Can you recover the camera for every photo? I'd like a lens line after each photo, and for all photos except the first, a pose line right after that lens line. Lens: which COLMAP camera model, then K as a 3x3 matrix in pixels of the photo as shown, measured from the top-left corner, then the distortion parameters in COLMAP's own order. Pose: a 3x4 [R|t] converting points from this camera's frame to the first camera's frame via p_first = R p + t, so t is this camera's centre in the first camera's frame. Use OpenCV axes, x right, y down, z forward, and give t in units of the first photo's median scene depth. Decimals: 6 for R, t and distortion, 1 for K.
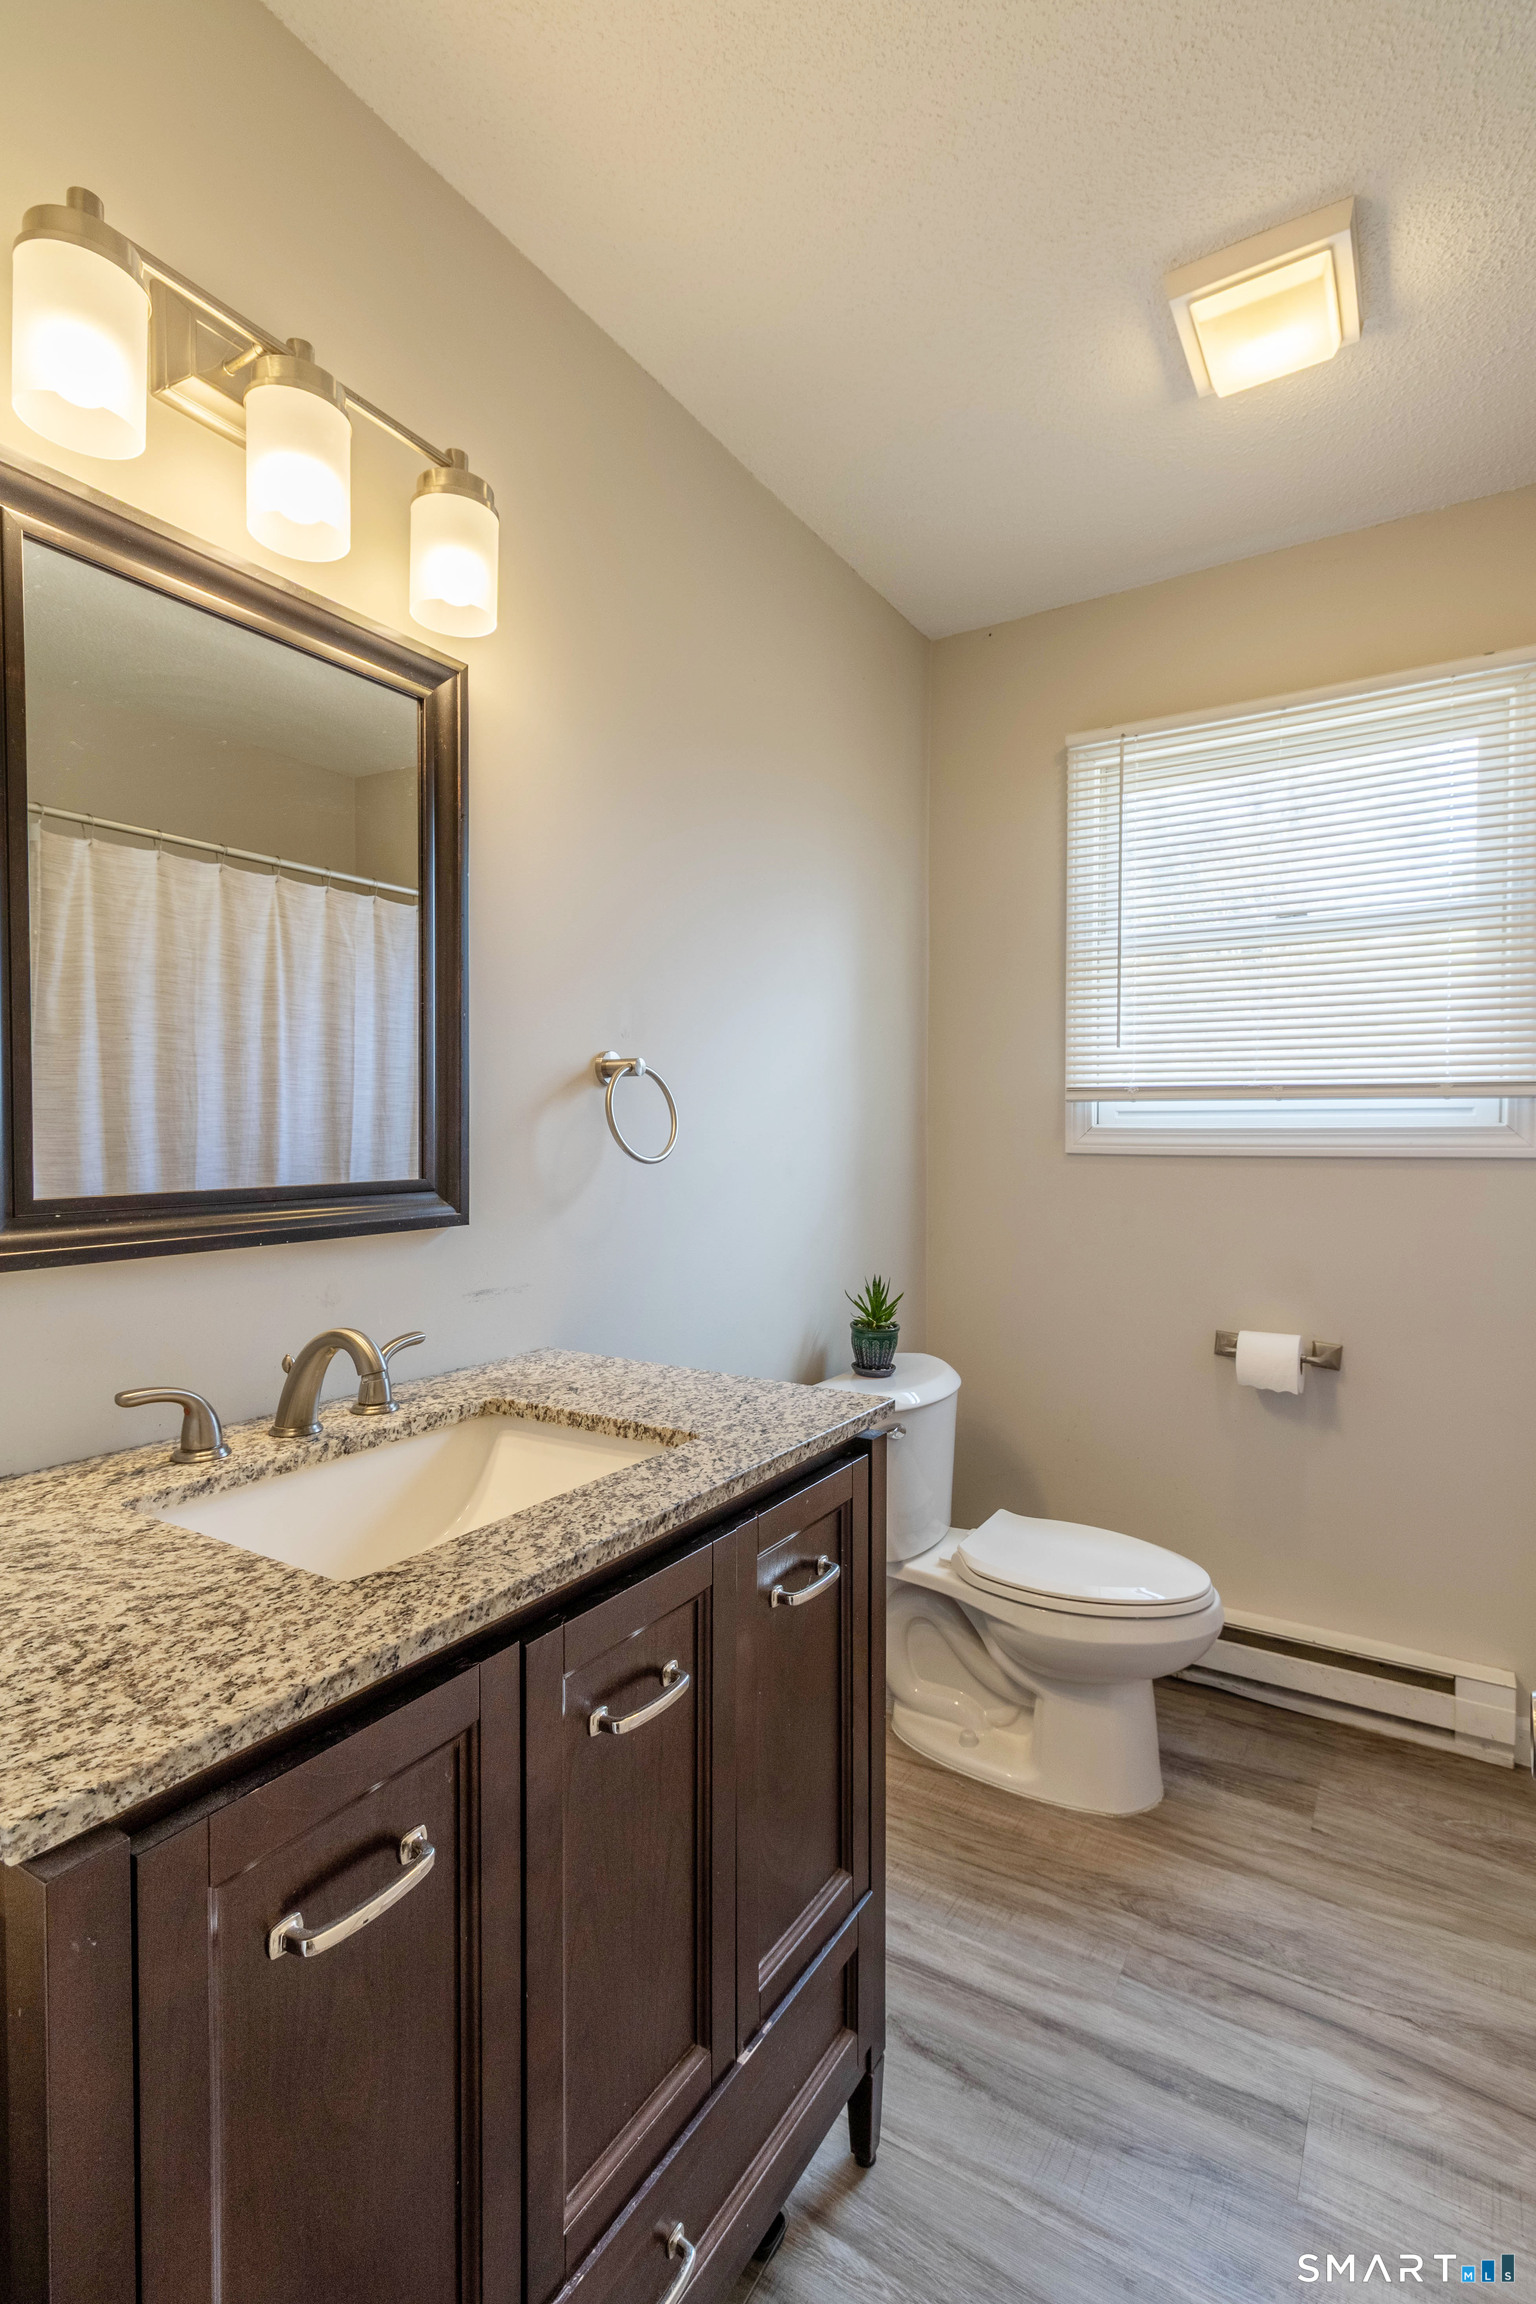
lens RADIAL K [[1058.8, 0, 723.6], [0, 1058.8, 1158.3], [0, 0, 1]] dist [0.002465, -0.001096]
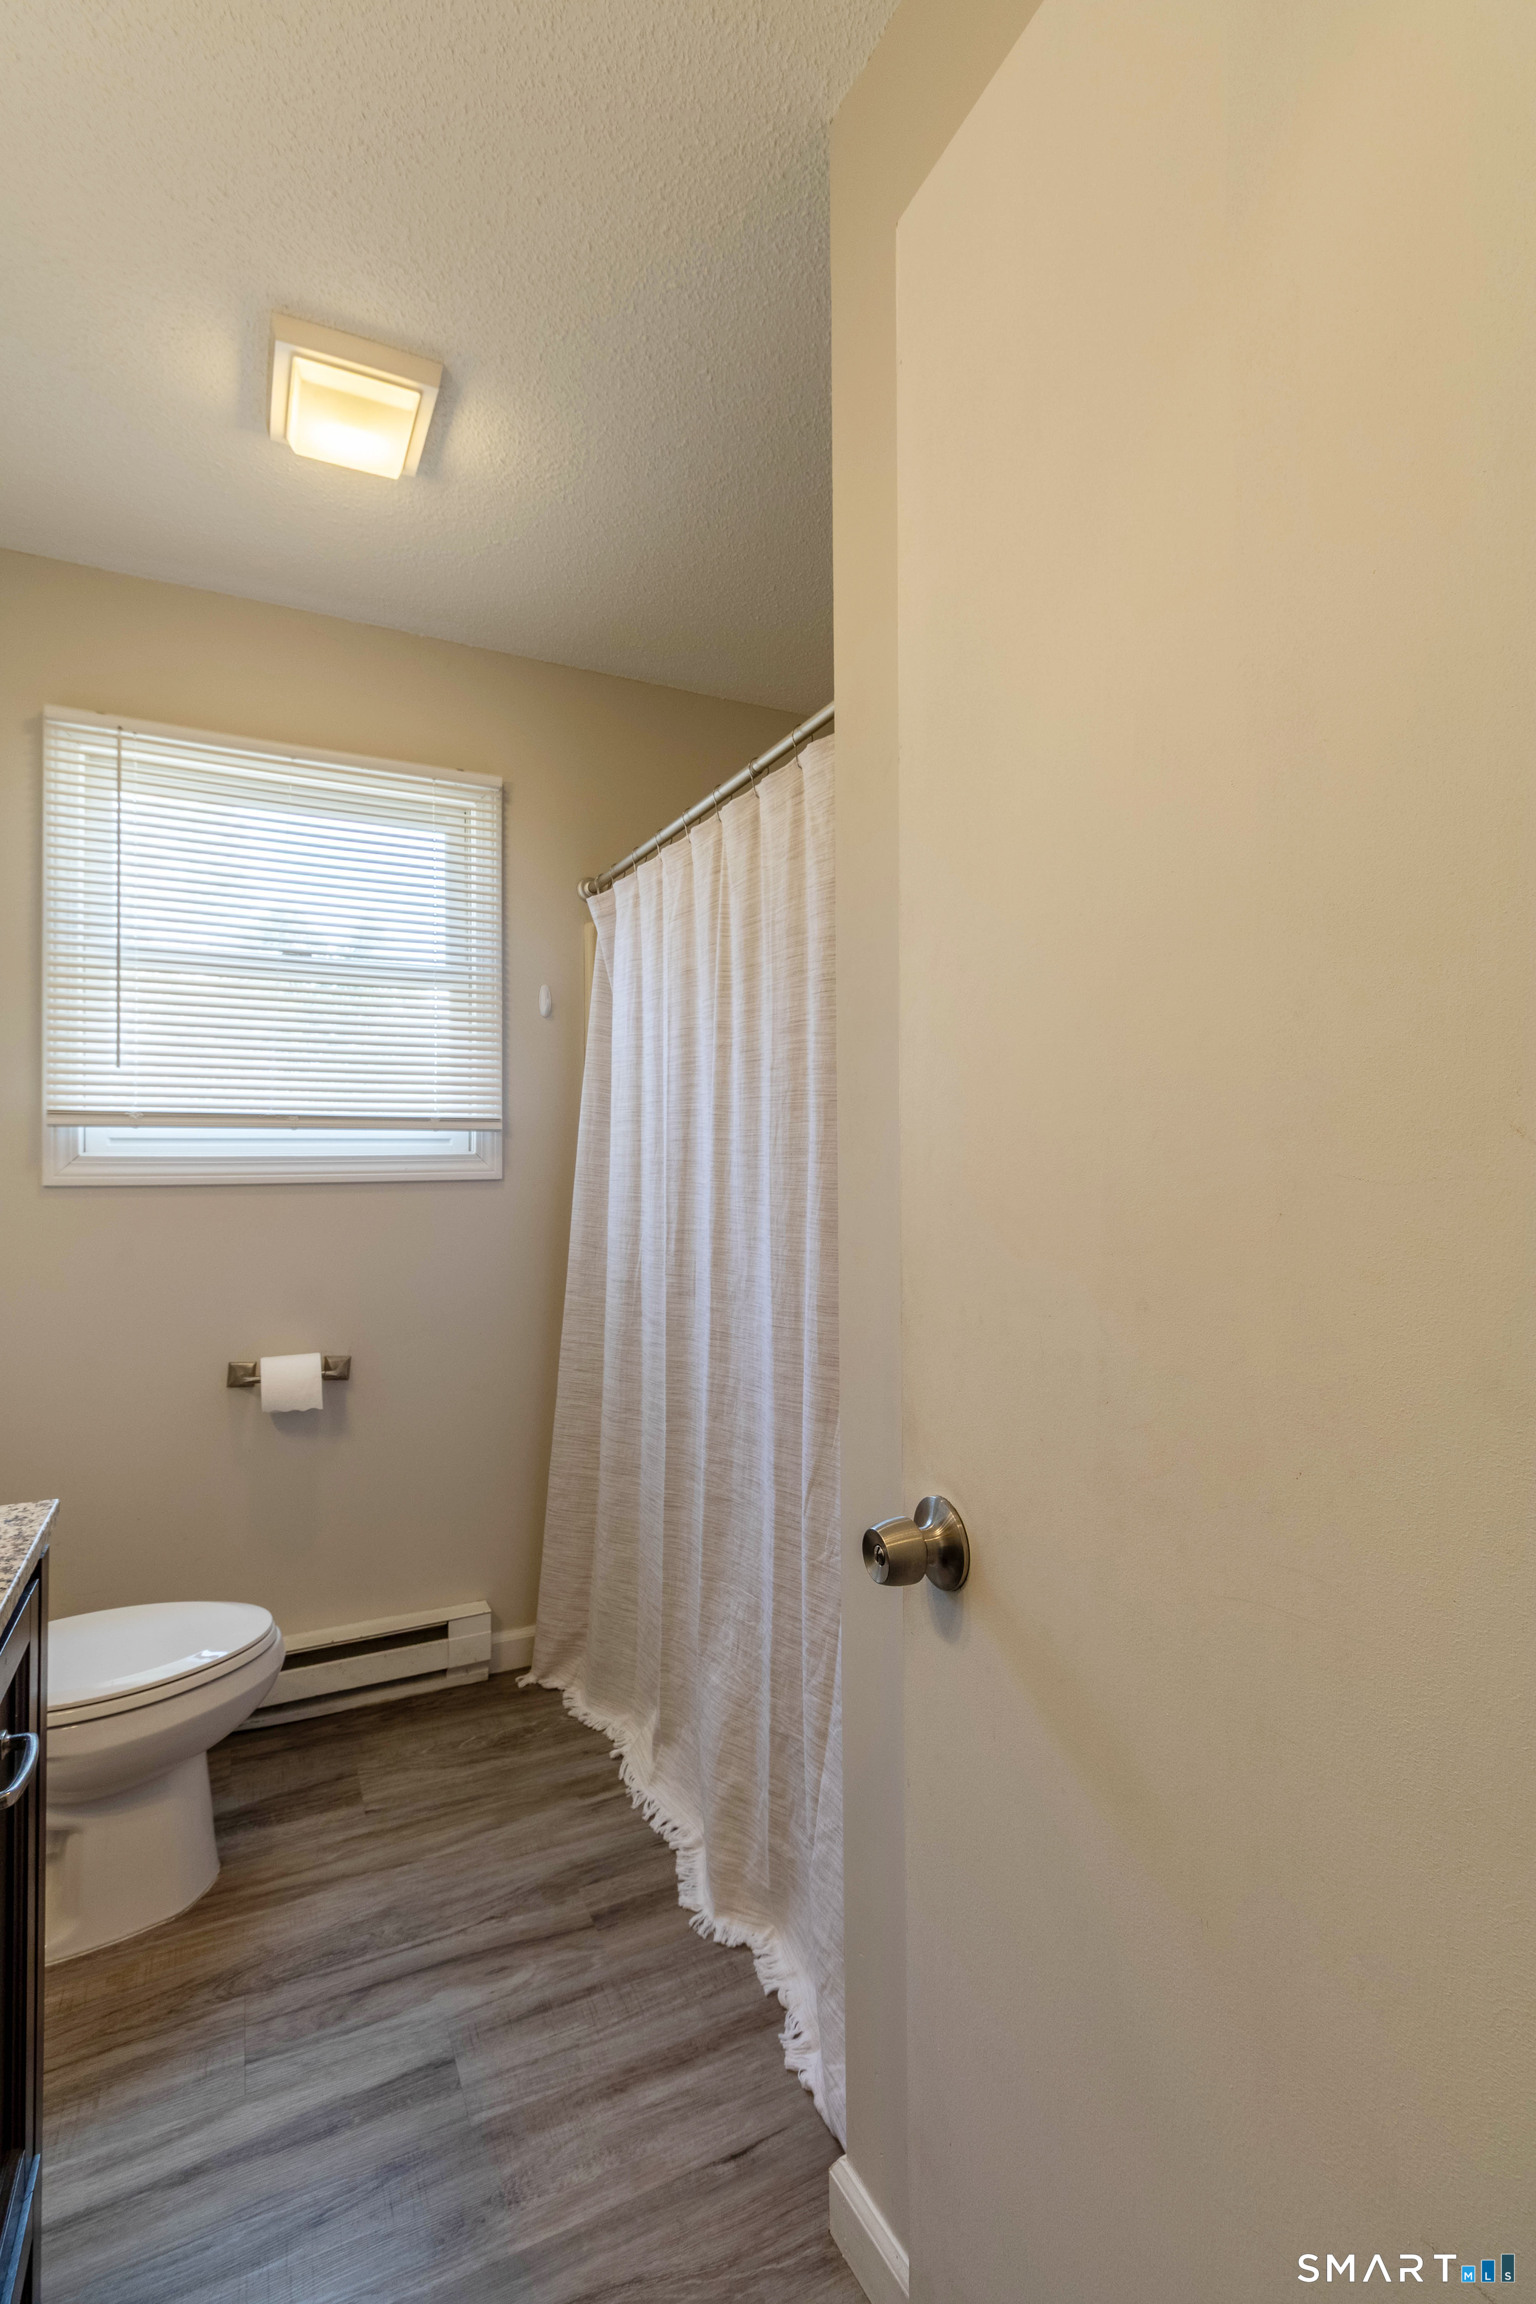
lens RADIAL K [[1058.8, 0, 770.5], [0, 1058.8, 1145.7], [0, 0, 1]] dist [0.002465, -0.001096]
pose [[0.516025, 0.005475, 0.856556, -0.144706], [0.026967, 0.999380, -0.022634, -0.003142], [-0.856149, 0.034778, 0.515557, 0.074016]]
